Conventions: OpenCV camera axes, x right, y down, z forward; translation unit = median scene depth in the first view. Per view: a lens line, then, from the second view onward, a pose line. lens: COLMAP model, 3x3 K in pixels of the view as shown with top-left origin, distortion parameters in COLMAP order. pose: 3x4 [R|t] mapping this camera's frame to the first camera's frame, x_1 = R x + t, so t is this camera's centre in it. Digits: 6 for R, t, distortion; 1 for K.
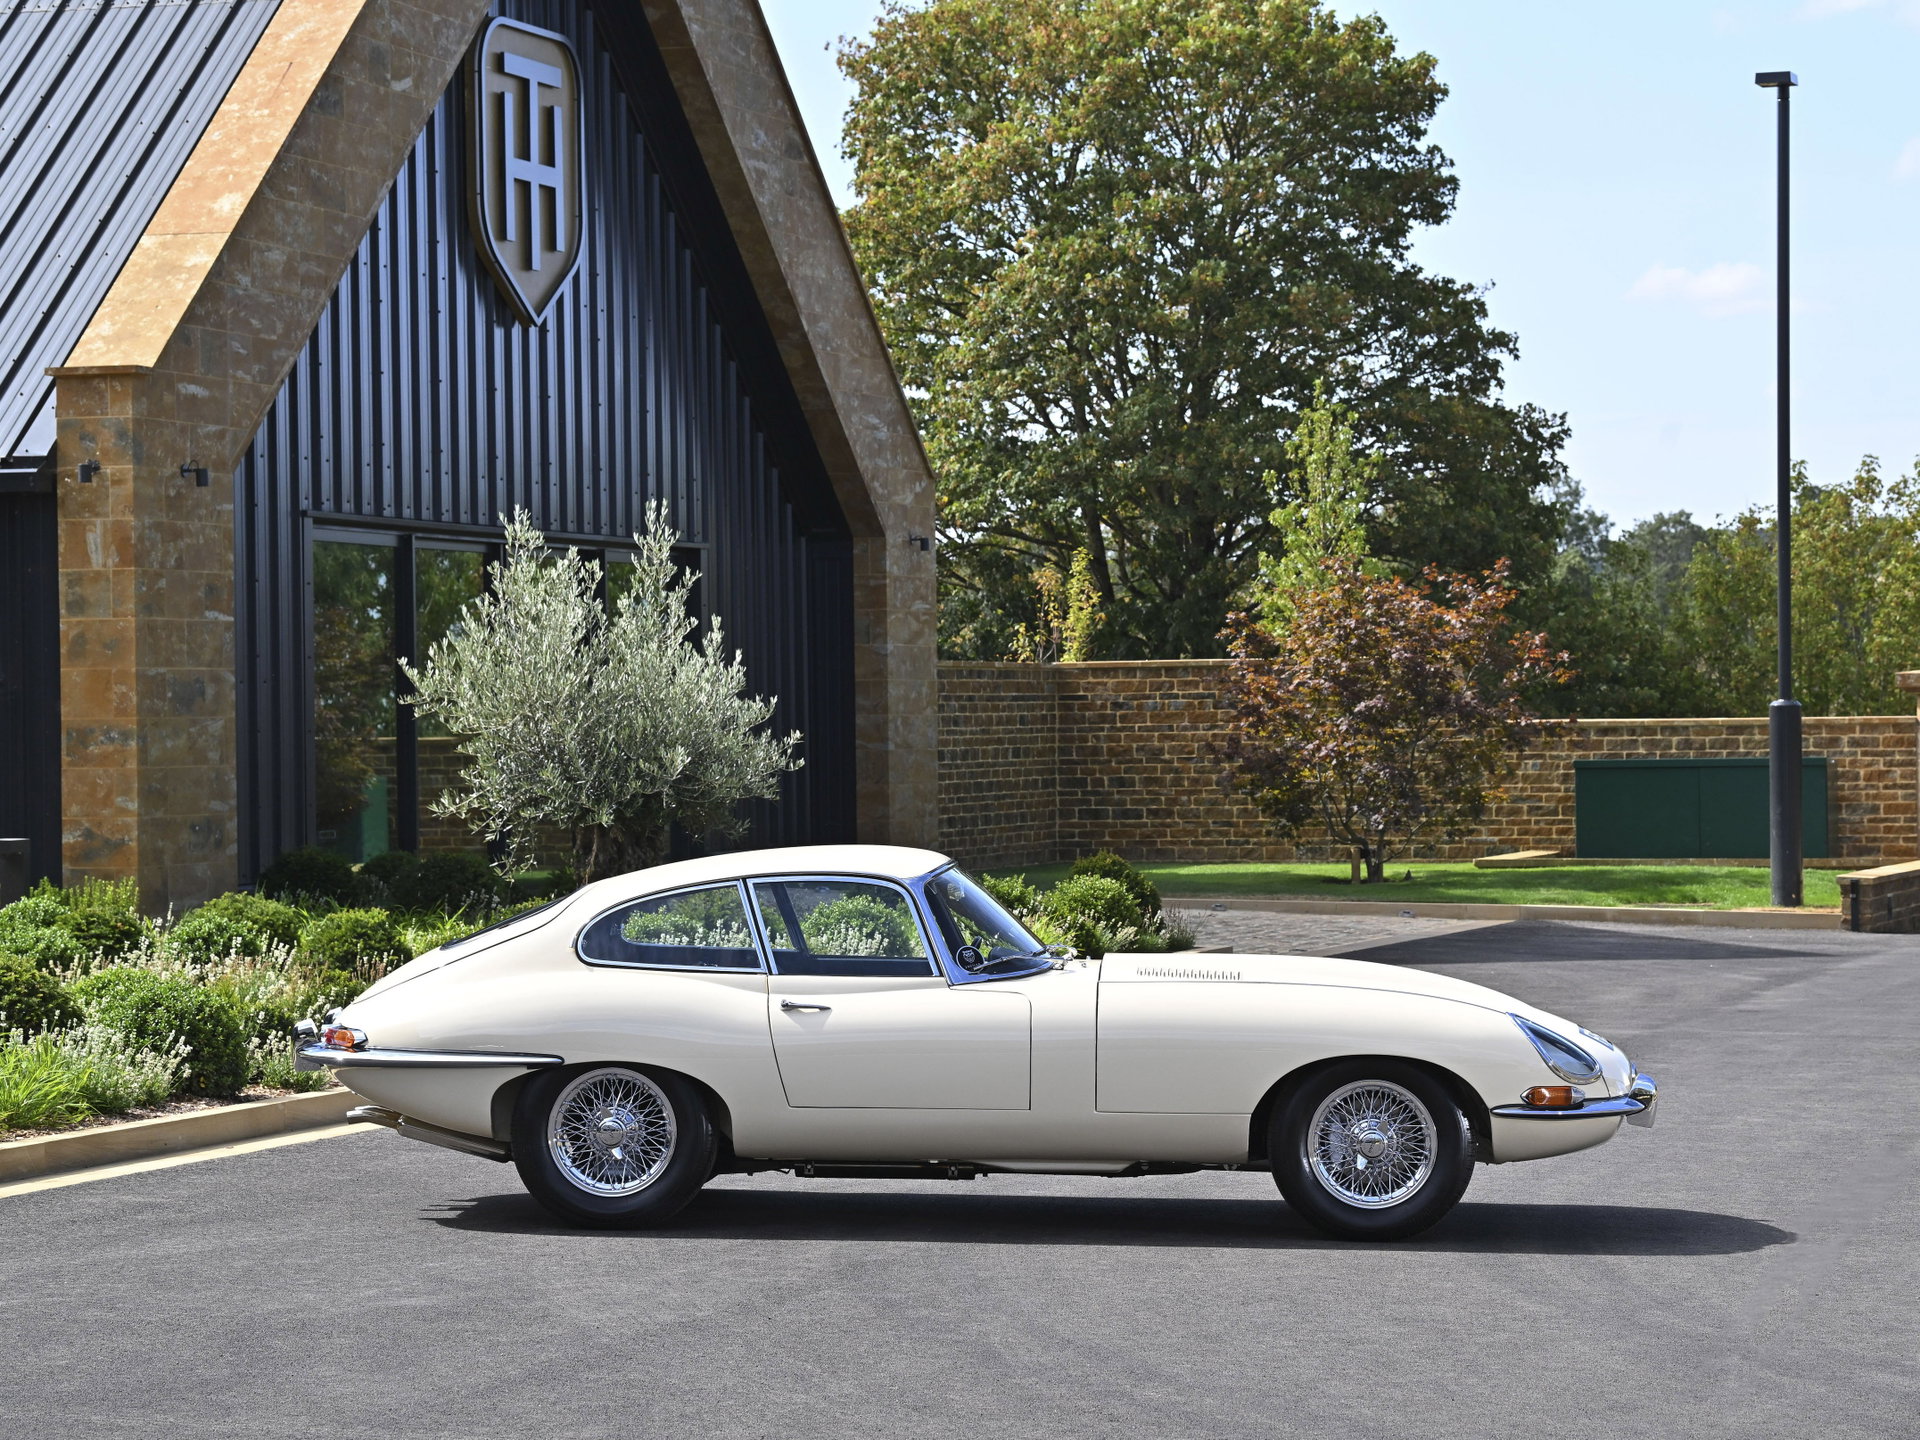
lens RADIAL K [[5292.3, 0, 1036.9], [0, 5292.3, 720.7], [0, 0, 1]] dist [0.265517, -0.988775]
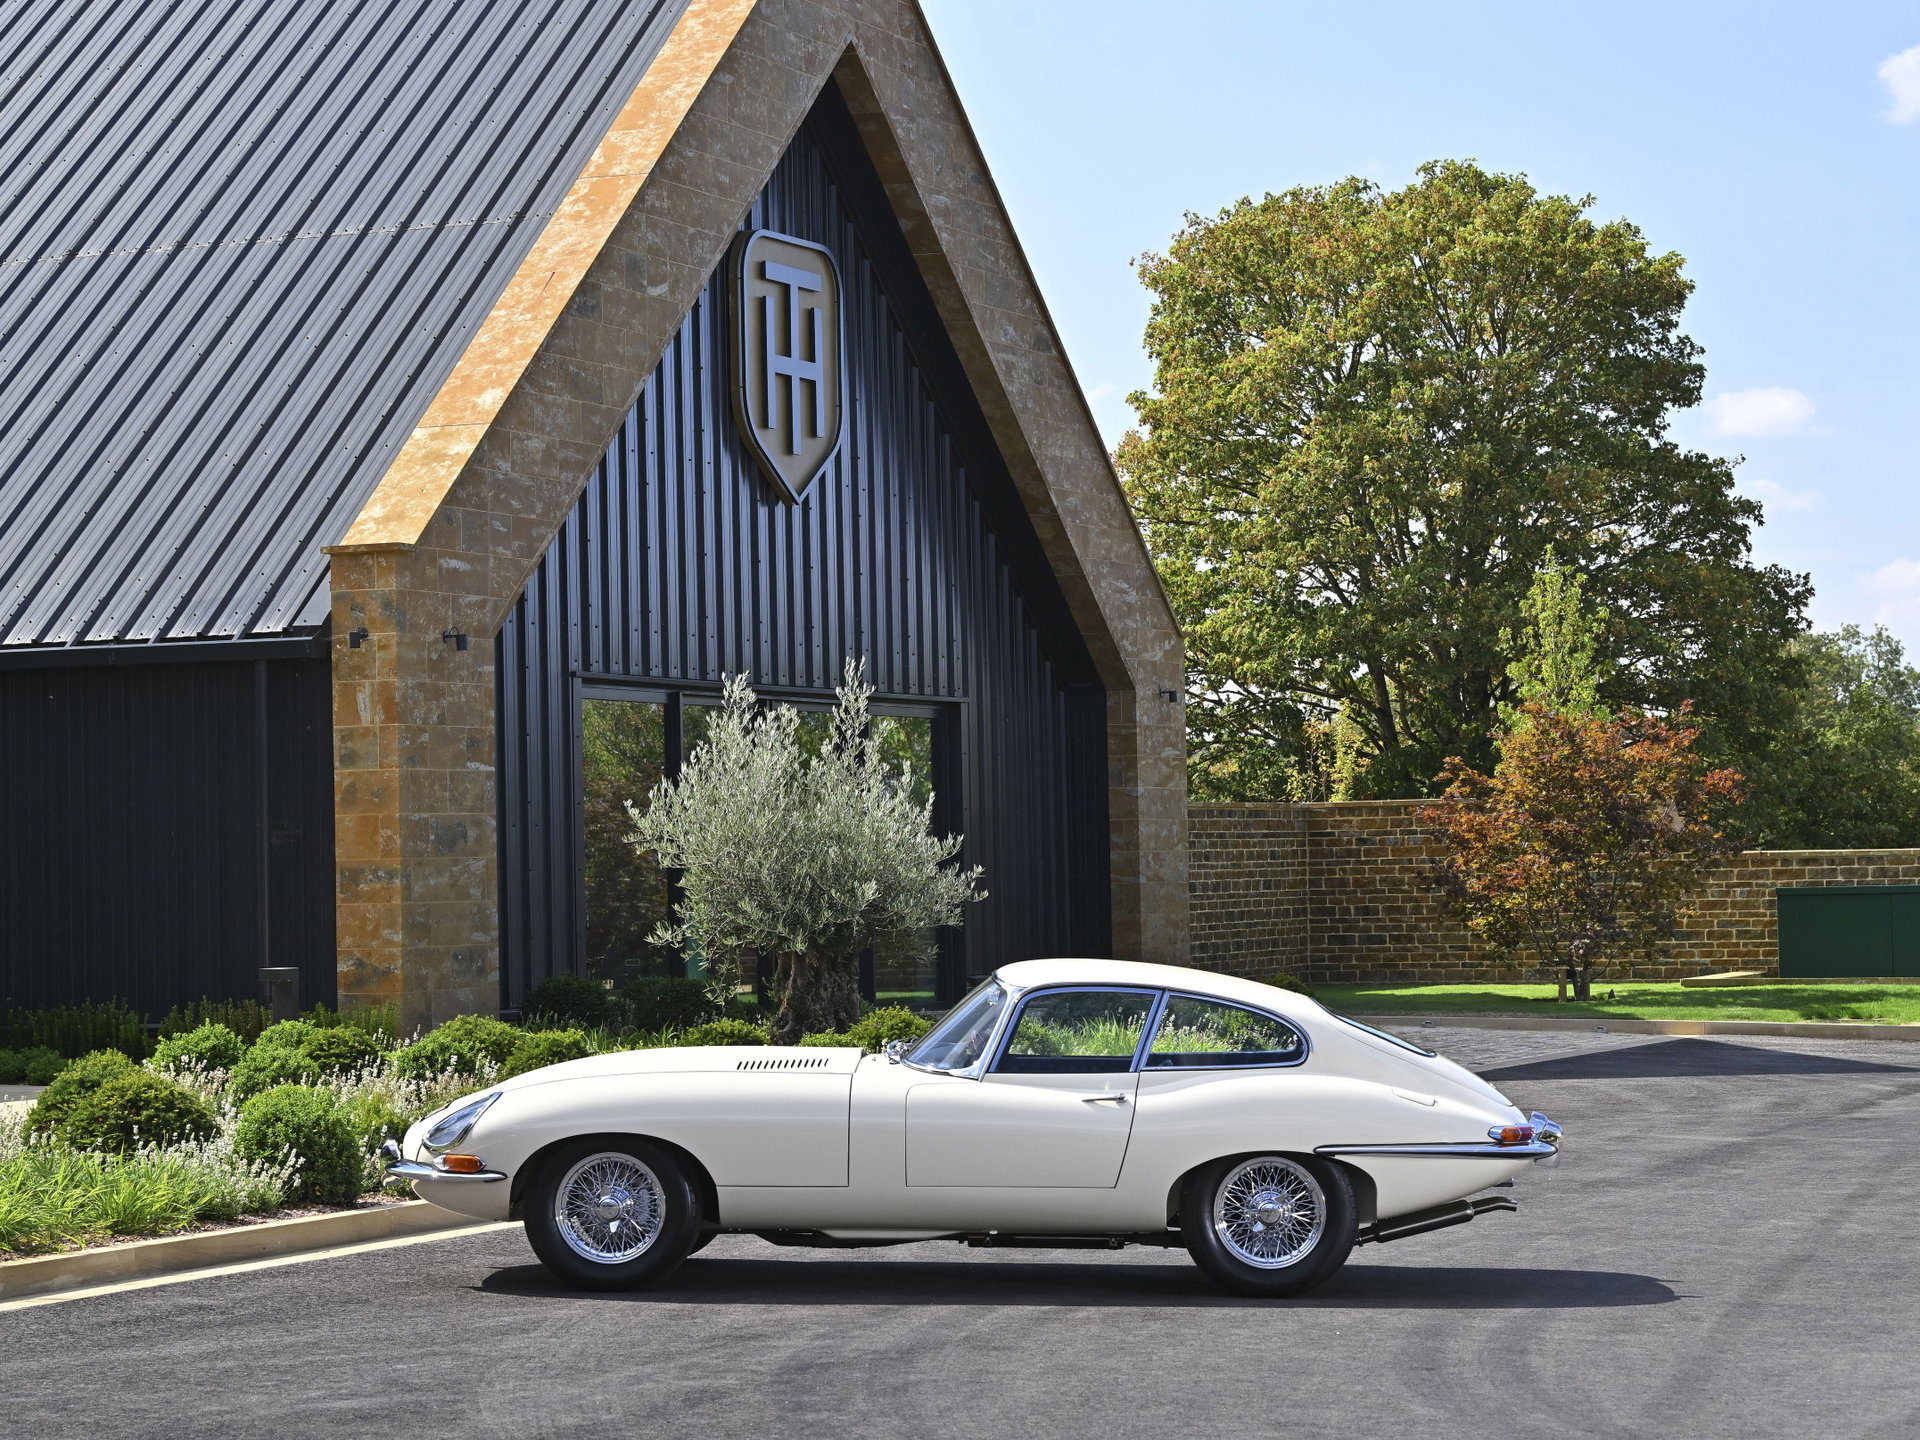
lens RADIAL K [[4653.6, 0, 985.9], [0, 4653.6, 718.4], [0, 0, 1]] dist [0.087275, -0.255560]
pose [[0.995397, -0.011557, -0.095136, 0.037966], [0.008644, 0.999483, -0.030966, 0.001174], [0.095445, 0.030001, 0.994982, 0.033987]]
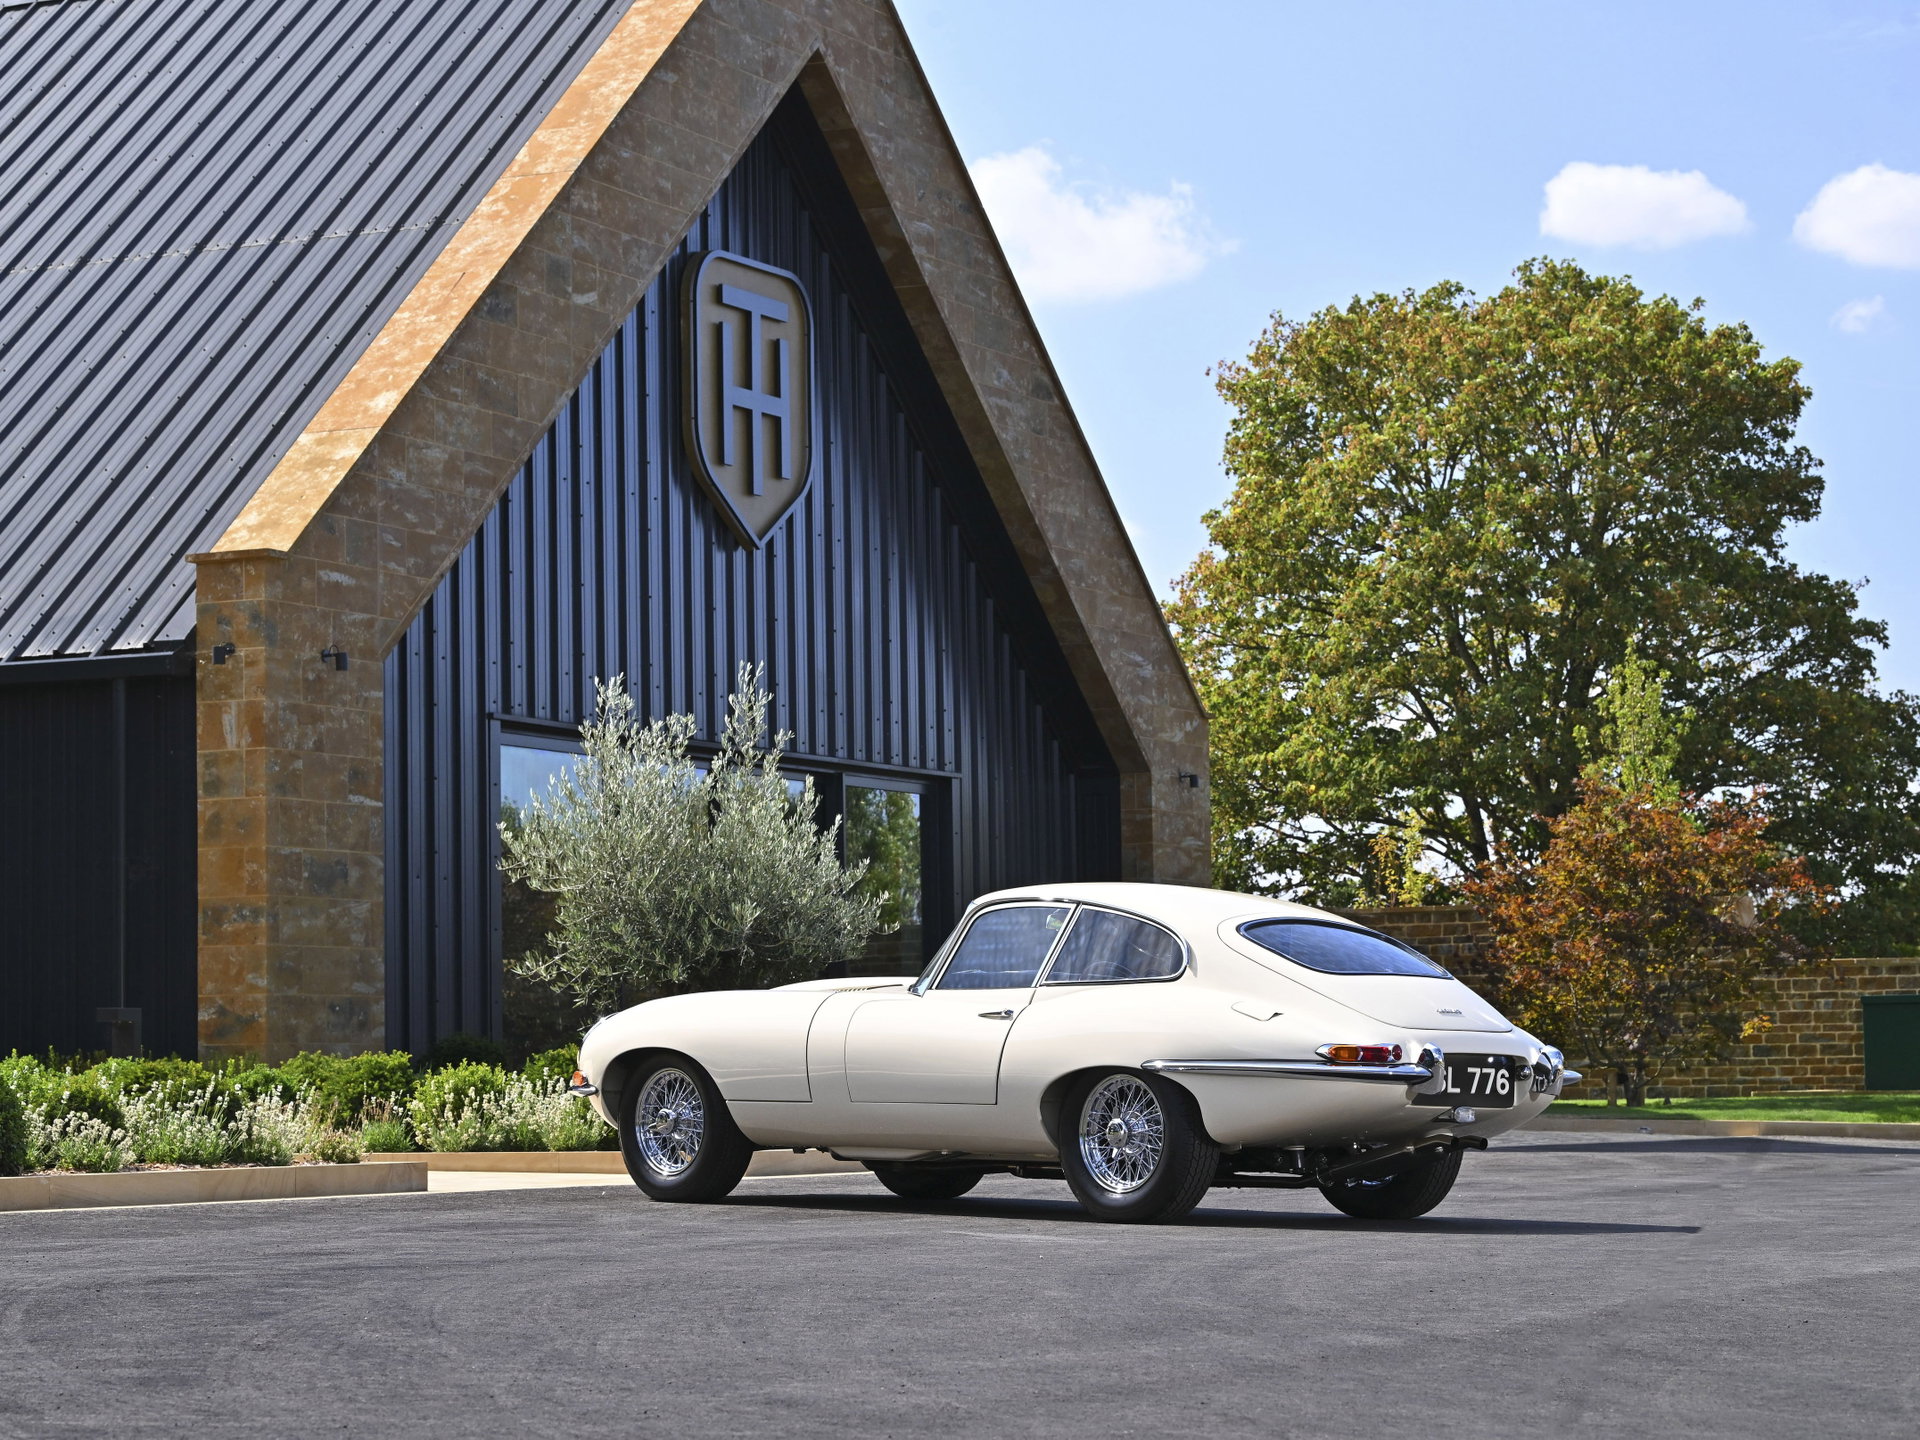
lens RADIAL K [[4766.8, 0, 904.8], [0, 4766.8, 716.4], [0, 0, 1]] dist [0.102493, -0.009770]
pose [[0.988631, -0.015209, -0.149593, 0.071945], [0.003417, 0.996887, -0.078765, 0.030967], [0.150325, 0.077359, 0.985605, 0.100314]]
